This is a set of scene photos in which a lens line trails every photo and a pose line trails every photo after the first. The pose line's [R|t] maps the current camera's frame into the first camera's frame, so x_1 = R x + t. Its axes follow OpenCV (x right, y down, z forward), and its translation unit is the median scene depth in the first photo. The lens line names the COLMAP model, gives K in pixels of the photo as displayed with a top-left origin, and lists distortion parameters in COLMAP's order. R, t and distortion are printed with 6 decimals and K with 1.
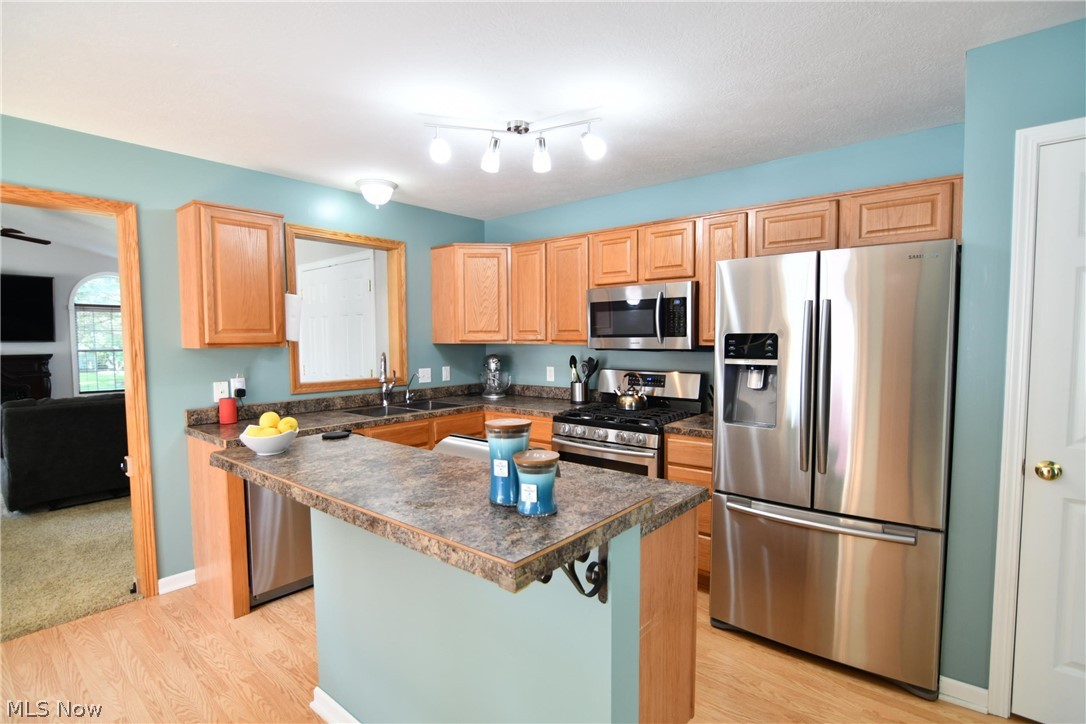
lens RADIAL K [[530.6, 0, 539.7], [0, 530.6, 371.0], [0, 0, 1]] dist [-0.033585, 0.012778]
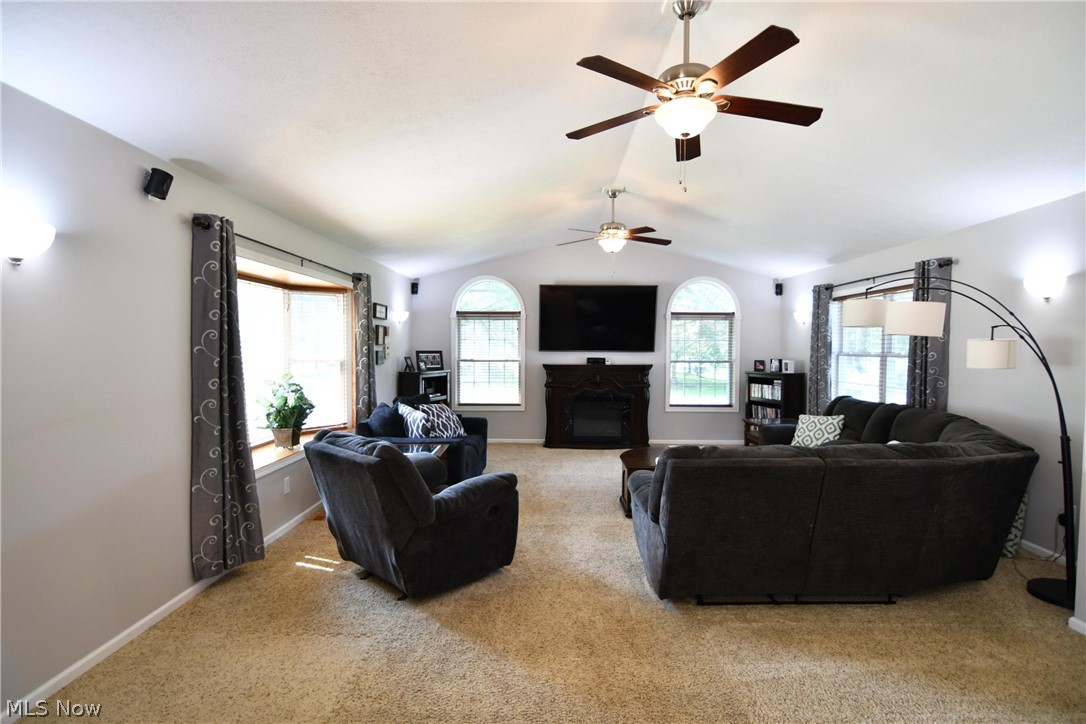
lens RADIAL K [[530.6, 0, 539.7], [0, 530.6, 371.0], [0, 0, 1]] dist [-0.033585, 0.012778]
pose [[0.631910, 0.042950, -0.773851, -0.700435], [-0.053458, 0.998501, 0.011766, -0.048653], [0.773196, 0.033933, 0.633259, 0.488627]]
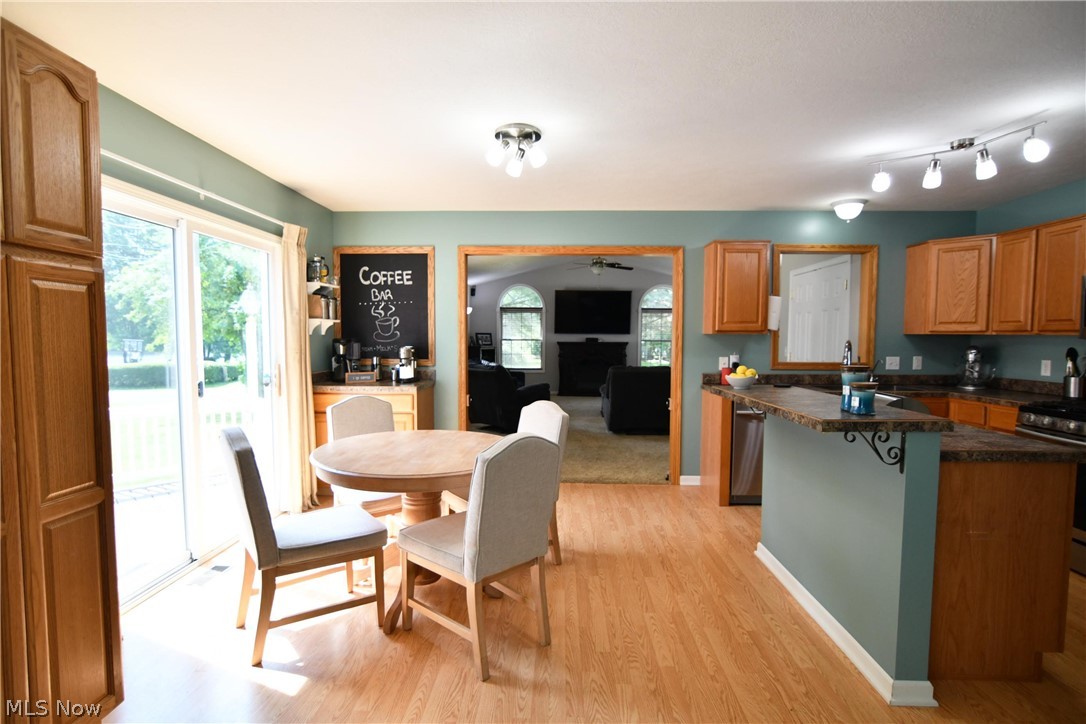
lens RADIAL K [[529.4, 0, 544.3], [0, 529.4, 369.6], [0, 0, 1]] dist [-0.027005, 0.011000]
pose [[0.624801, 0.056515, -0.778736, 0.227529], [-0.055675, 0.998063, 0.027762, 0.039989], [0.778797, 0.026011, 0.626737, -0.315127]]
